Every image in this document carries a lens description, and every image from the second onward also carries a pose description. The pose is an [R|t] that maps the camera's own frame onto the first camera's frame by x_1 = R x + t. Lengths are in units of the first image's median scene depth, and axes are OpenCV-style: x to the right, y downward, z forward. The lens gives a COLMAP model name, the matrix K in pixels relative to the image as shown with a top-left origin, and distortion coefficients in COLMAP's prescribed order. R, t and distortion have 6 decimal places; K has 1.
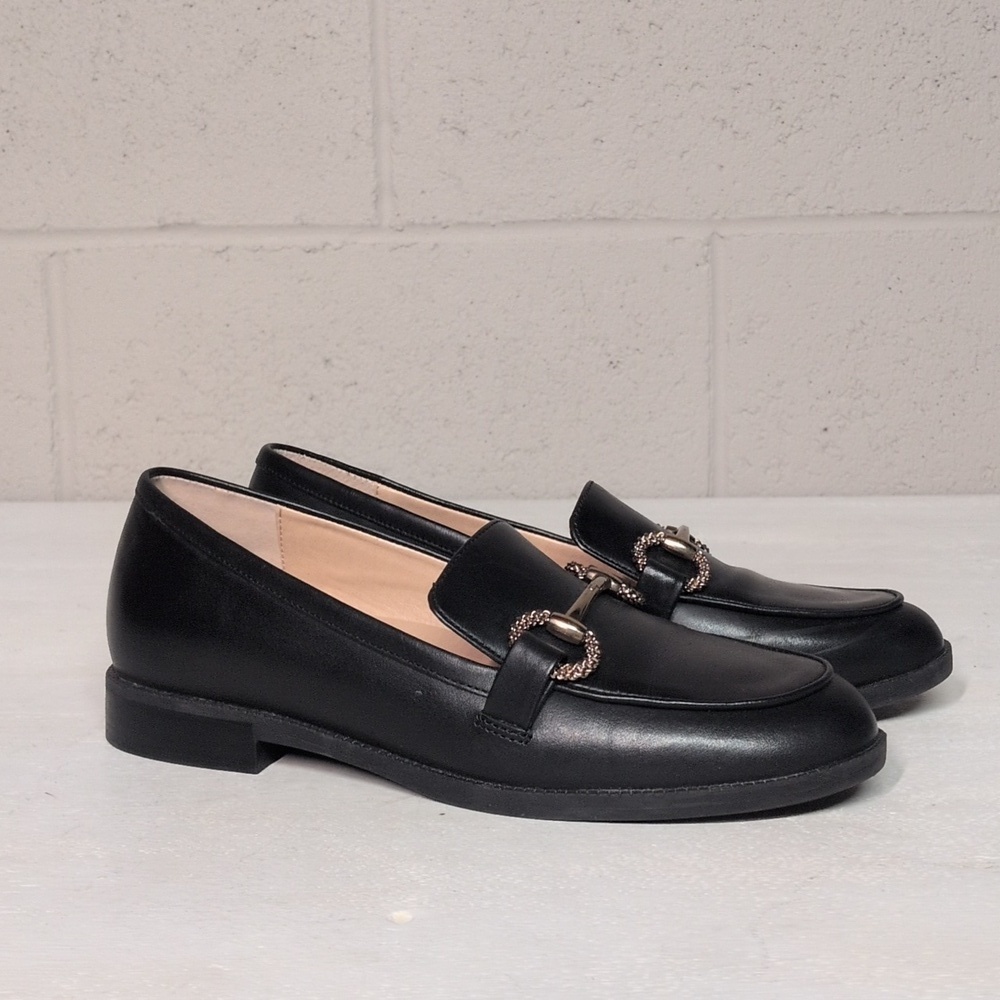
lens RADIAL K [[1701.3, 0, 500.0], [0, 1701.3, 500.0], [0, 0, 1]] dist [0.158972, -0.397212]
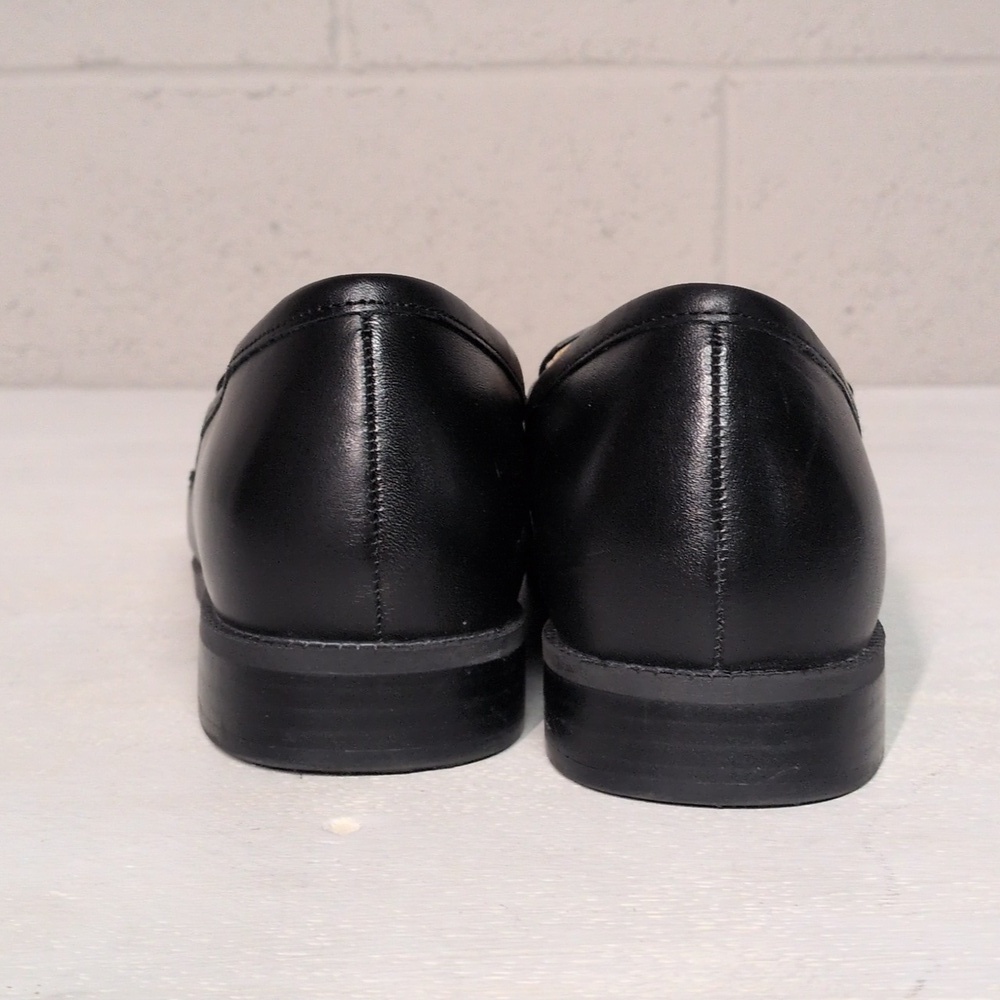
lens RADIAL K [[1701.3, 0, 500.0], [0, 1701.3, 500.0], [0, 0, 1]] dist [0.158972, -0.397212]
pose [[0.999817, 0.002935, 0.018910, -0.003672], [-0.003245, 0.999860, 0.016424, 0.042876], [-0.018859, -0.016483, 0.999686, 0.134588]]
